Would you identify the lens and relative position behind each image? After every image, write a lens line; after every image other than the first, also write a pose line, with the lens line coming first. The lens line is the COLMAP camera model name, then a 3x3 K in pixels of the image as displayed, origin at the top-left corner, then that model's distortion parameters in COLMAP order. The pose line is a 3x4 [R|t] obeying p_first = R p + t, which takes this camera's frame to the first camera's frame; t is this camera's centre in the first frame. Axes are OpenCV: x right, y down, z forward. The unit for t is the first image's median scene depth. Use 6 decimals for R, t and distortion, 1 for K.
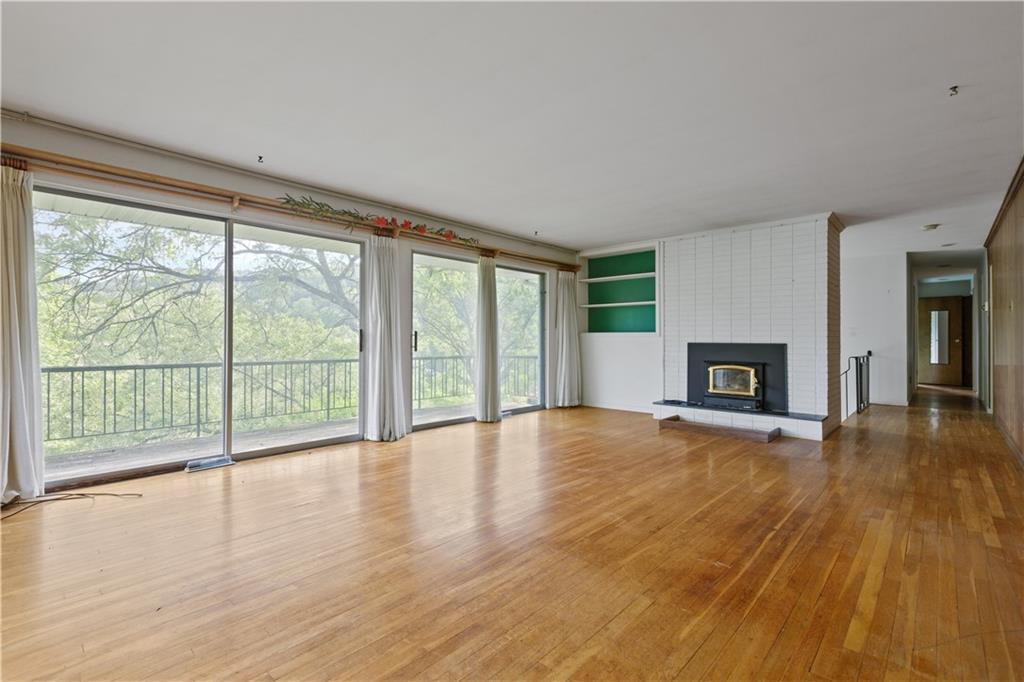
lens RADIAL K [[468.0, 0, 511.8], [0, 468.0, 336.8], [0, 0, 1]] dist [-0.001380, -0.000394]
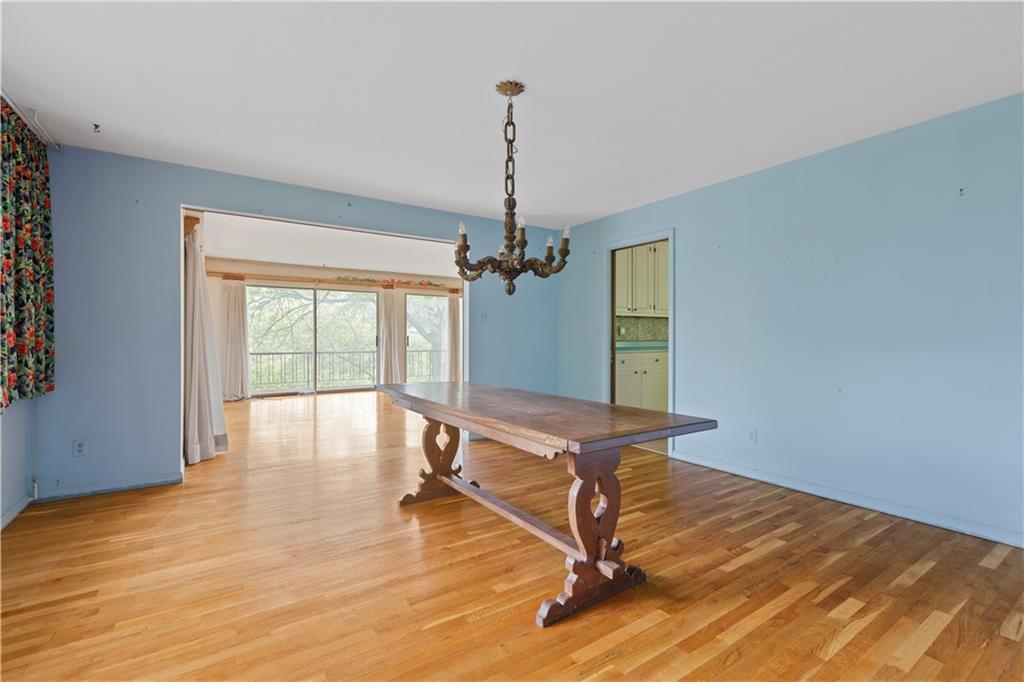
lens RADIAL K [[468.0, 0, 514.8], [0, 468.0, 341.4], [0, 0, 1]] dist [-0.001380, -0.000394]
pose [[0.975641, -0.000834, -0.219373, 0.706416], [0.004770, 0.999837, 0.017414, -0.021804], [0.219323, -0.018036, 0.975486, -0.847736]]
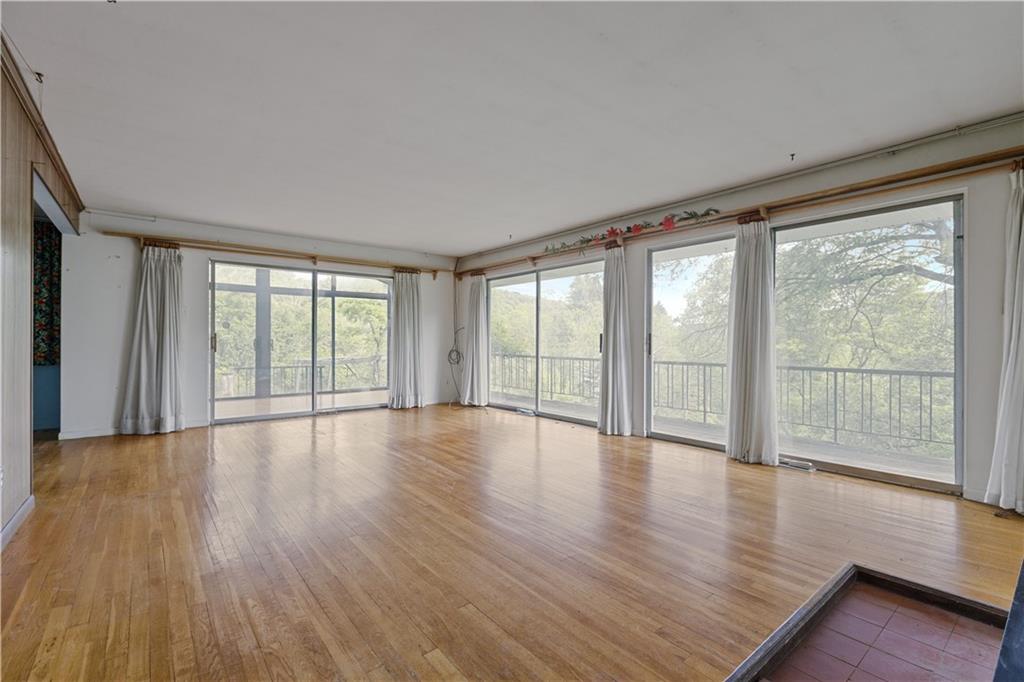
lens RADIAL K [[468.0, 0, 510.0], [0, 468.0, 345.4], [0, 0, 1]] dist [-0.001380, -0.000394]
pose [[-0.166829, 0.004066, -0.985977, 0.864628], [0.003001, 0.999989, 0.003616, 0.008444], [0.985981, -0.002356, -0.166839, 0.963755]]
